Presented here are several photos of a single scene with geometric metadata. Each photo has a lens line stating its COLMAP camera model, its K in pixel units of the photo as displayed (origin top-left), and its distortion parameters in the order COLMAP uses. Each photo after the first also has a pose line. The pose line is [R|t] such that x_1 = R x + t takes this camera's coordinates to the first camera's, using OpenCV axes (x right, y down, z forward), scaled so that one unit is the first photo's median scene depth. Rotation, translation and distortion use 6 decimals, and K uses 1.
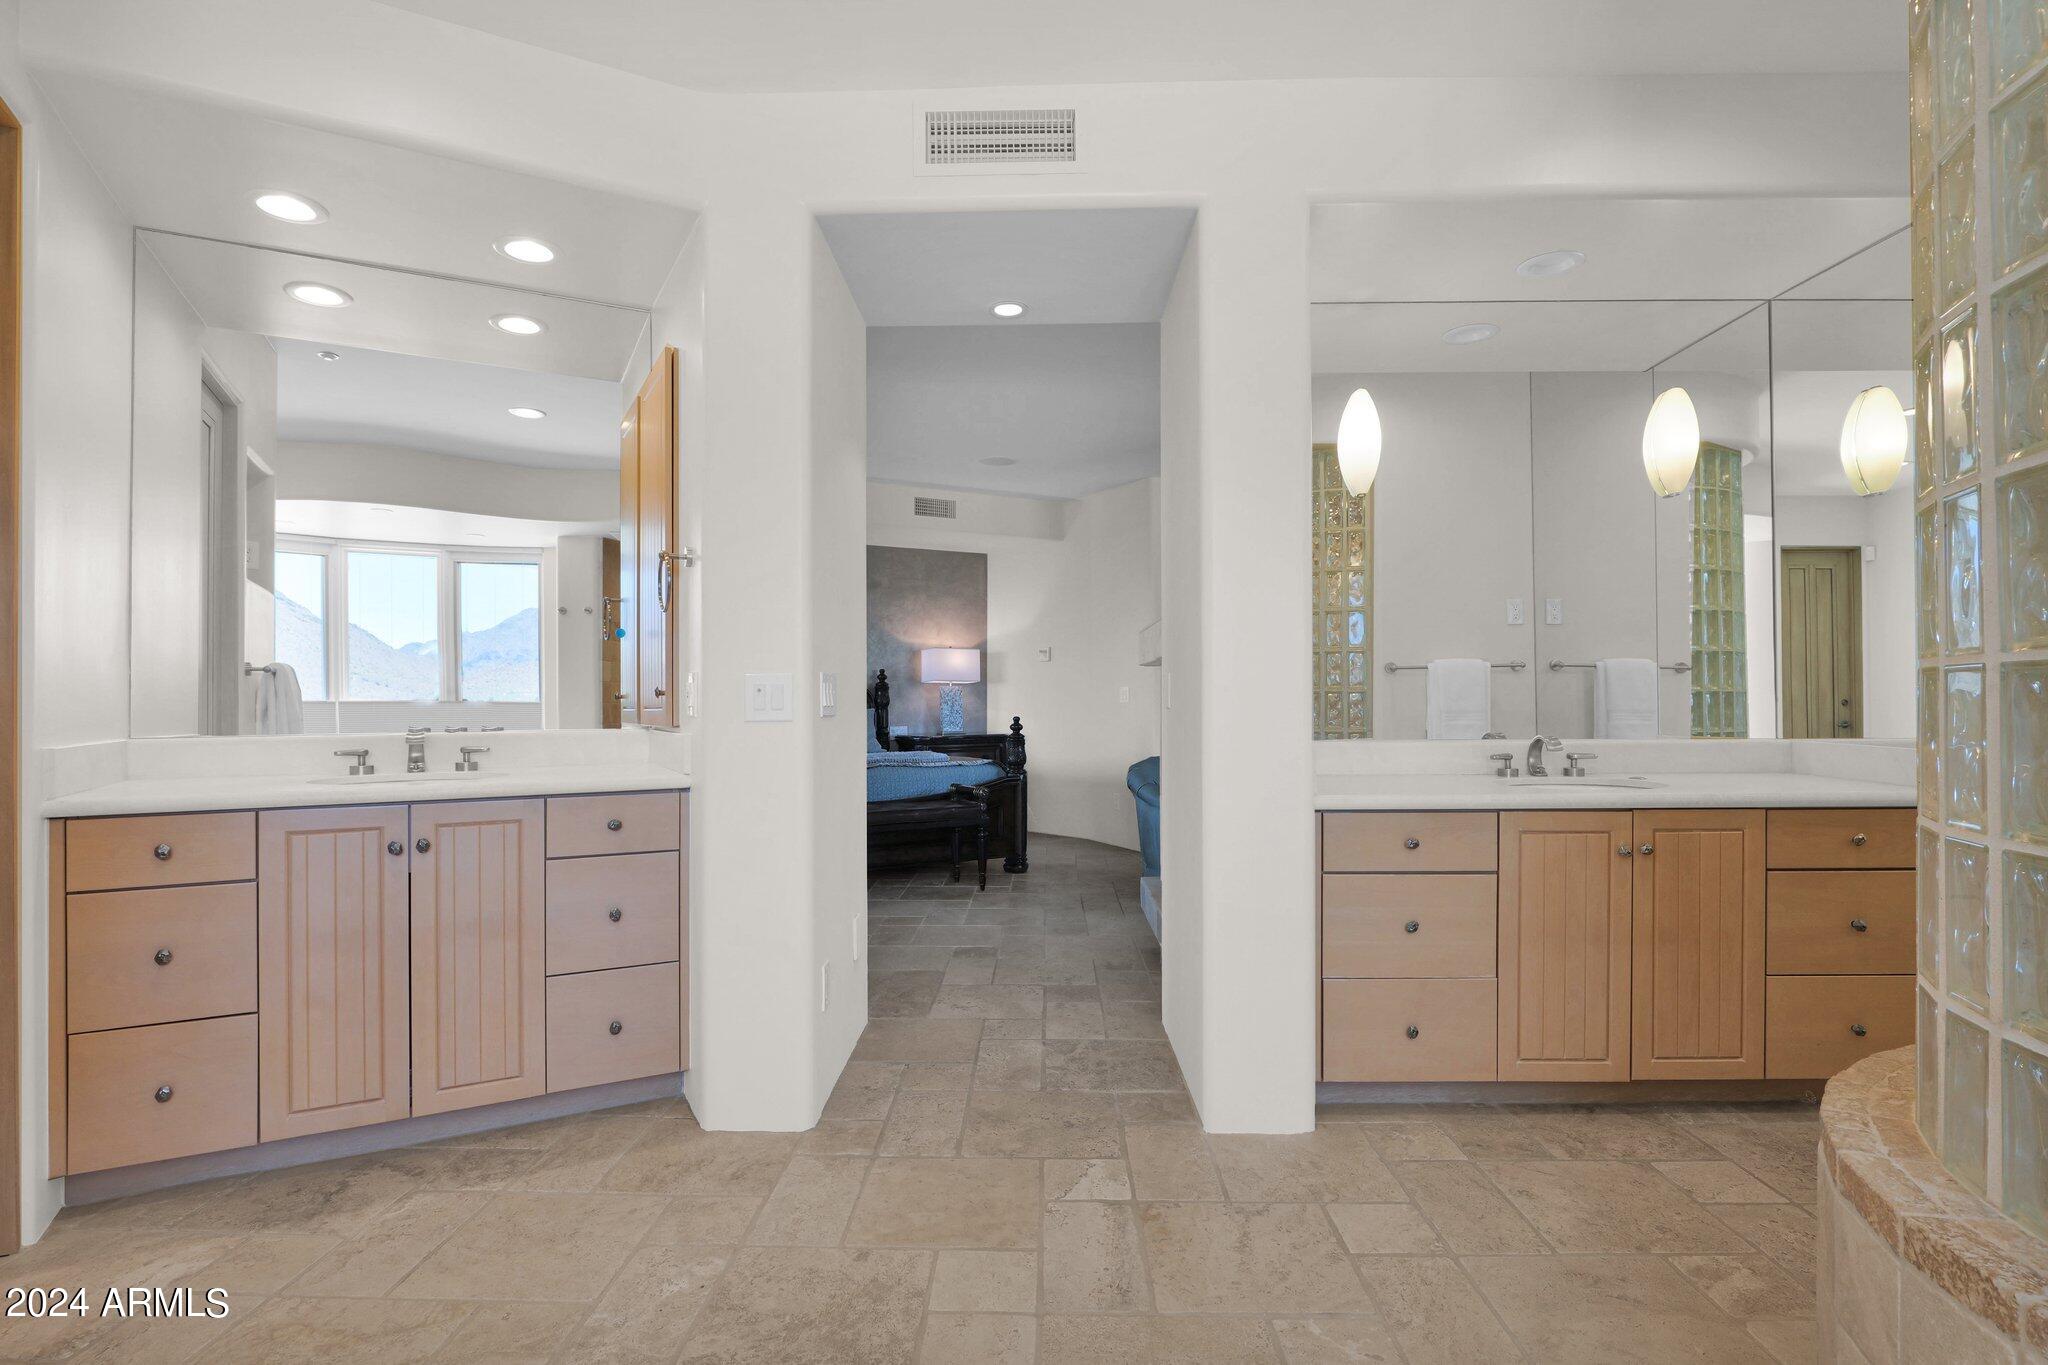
lens RADIAL K [[987.1, 0, 1024.0], [0, 987.1, 682.5], [0, 0, 1]] dist [-0.013749, 0.000005]
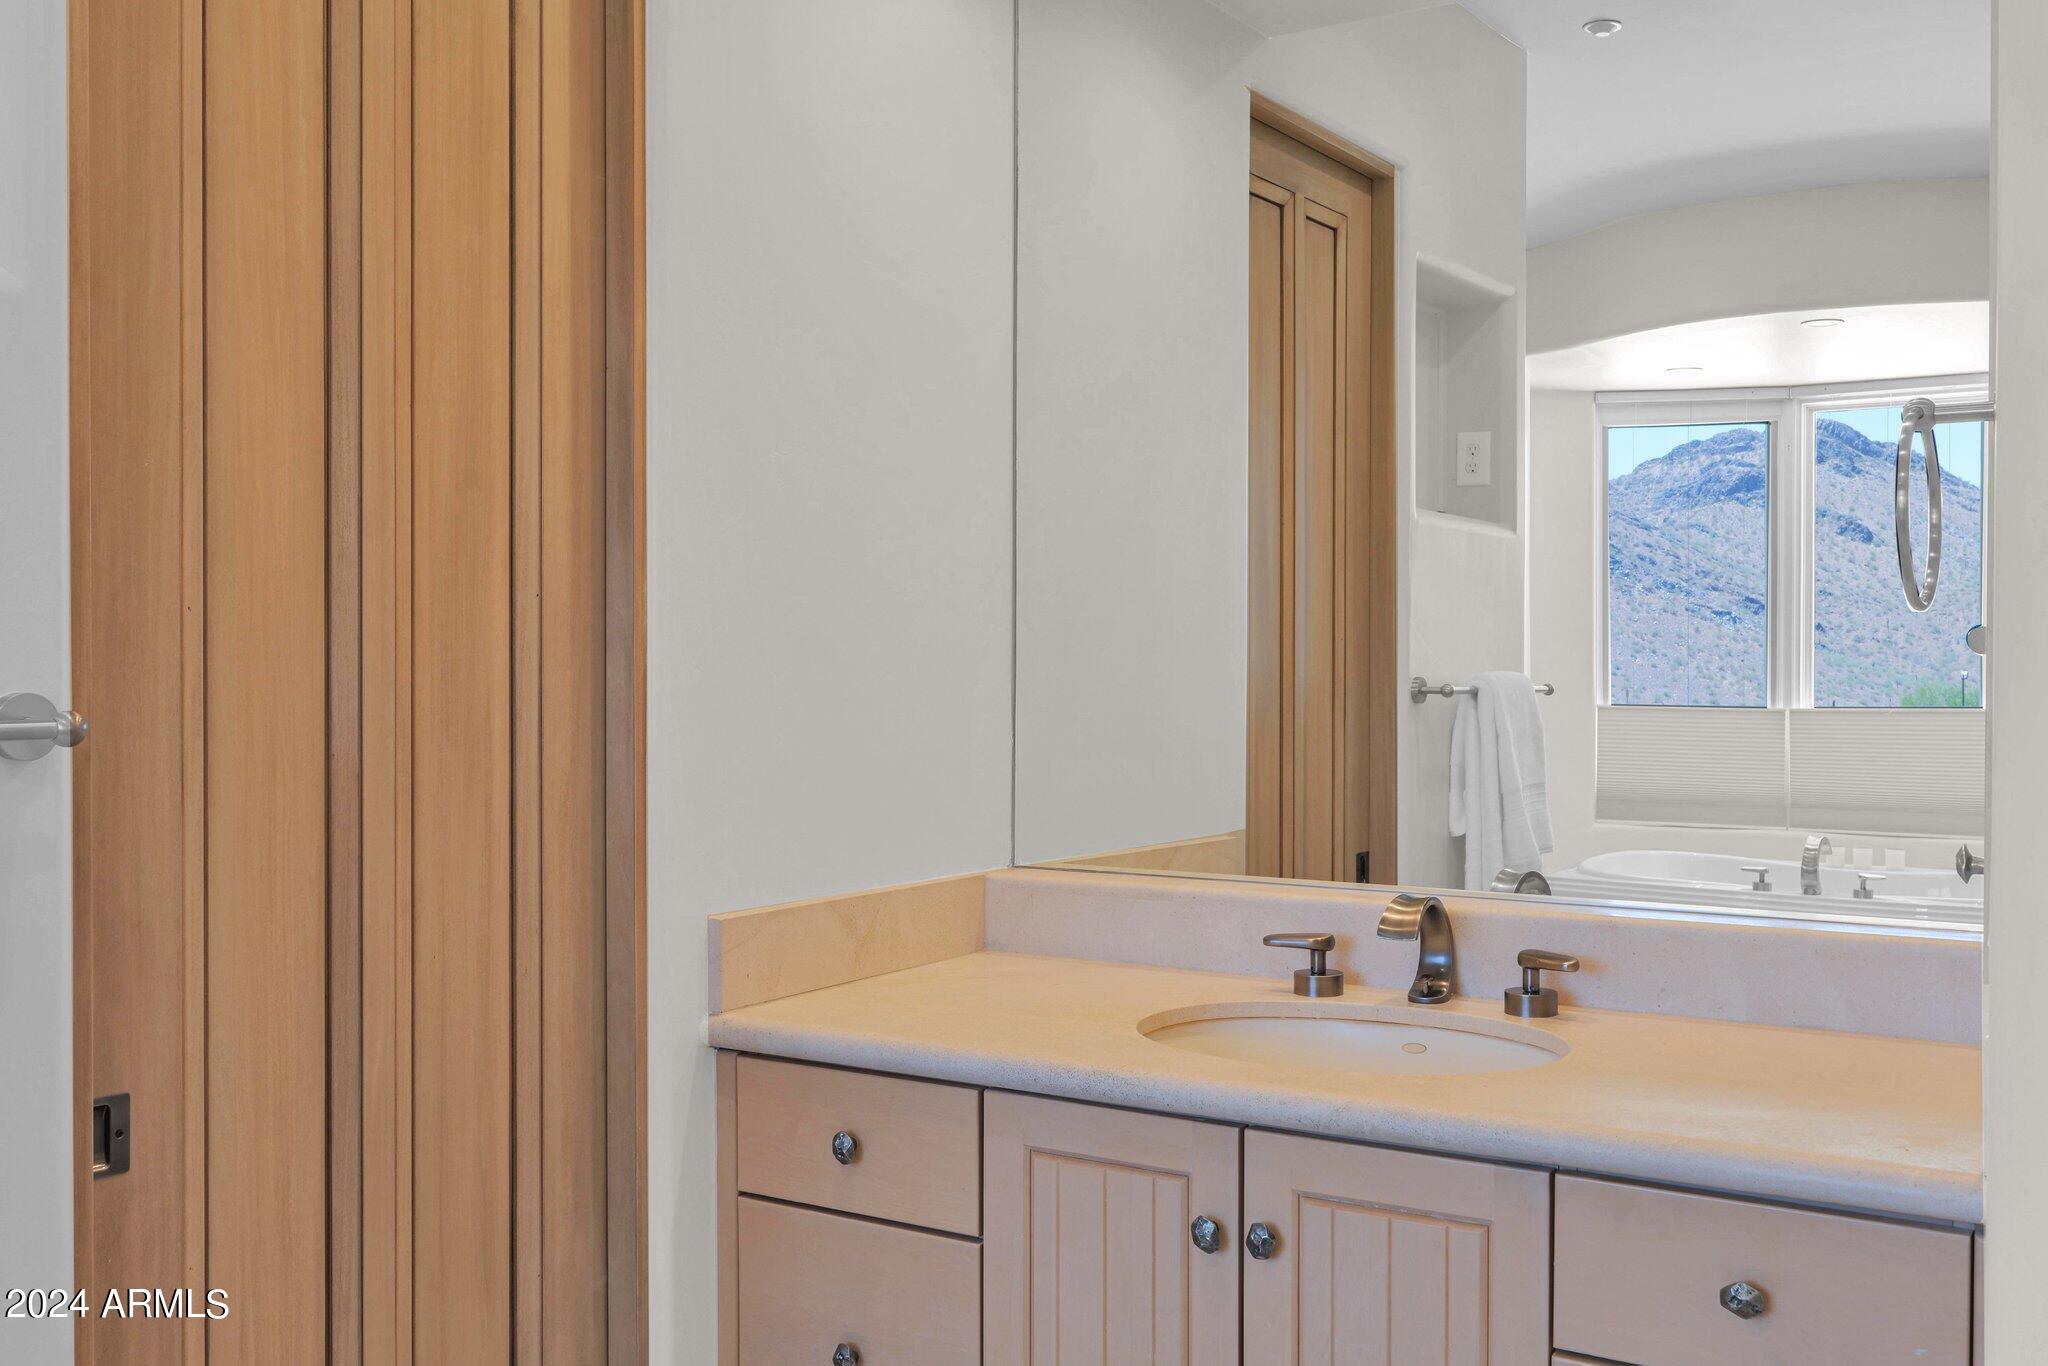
lens RADIAL K [[1977.6, 0, 1024.0], [0, 1977.6, 683.0], [0, 0, 1]] dist [-0.008642, -0.001534]
pose [[0.474527, 0.020186, -0.880009, 0.026842], [0.006941, 0.999620, 0.026672, -0.072296], [0.880214, -0.018765, 0.474207, 0.516157]]
